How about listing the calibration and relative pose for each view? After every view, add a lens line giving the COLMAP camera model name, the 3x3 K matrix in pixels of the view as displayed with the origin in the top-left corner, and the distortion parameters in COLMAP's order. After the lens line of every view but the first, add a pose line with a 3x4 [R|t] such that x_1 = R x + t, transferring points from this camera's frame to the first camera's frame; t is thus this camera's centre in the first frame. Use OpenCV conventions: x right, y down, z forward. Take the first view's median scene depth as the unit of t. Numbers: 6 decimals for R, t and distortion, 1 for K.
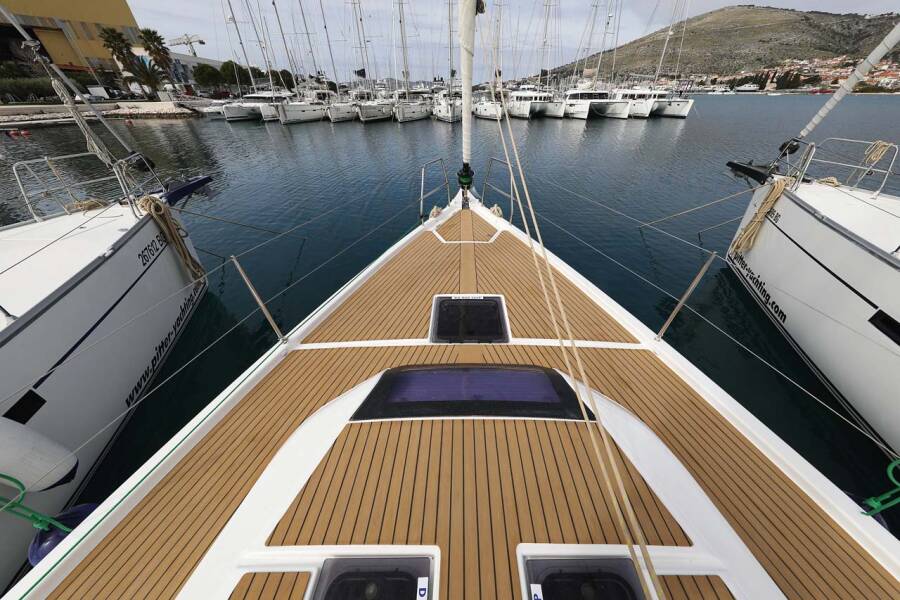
lens RADIAL K [[269.0, 0, 461.5], [0, 269.0, 298.4], [0, 0, 1]] dist [0.000126, 0.000090]
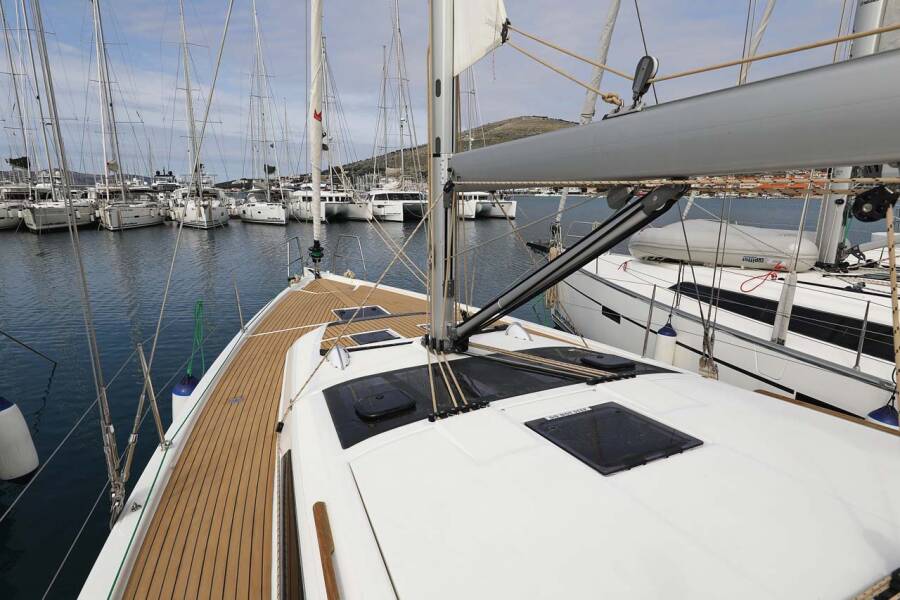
lens RADIAL K [[509.8, 0, 447.6], [0, 509.8, 304.8], [0, 0, 1]] dist [-0.006824, 0.000630]
pose [[0.898213, -0.085040, 0.431256, -0.052614], [0.259114, 0.894955, -0.363201, 0.081971], [-0.355068, 0.437977, 0.825895, -0.106795]]
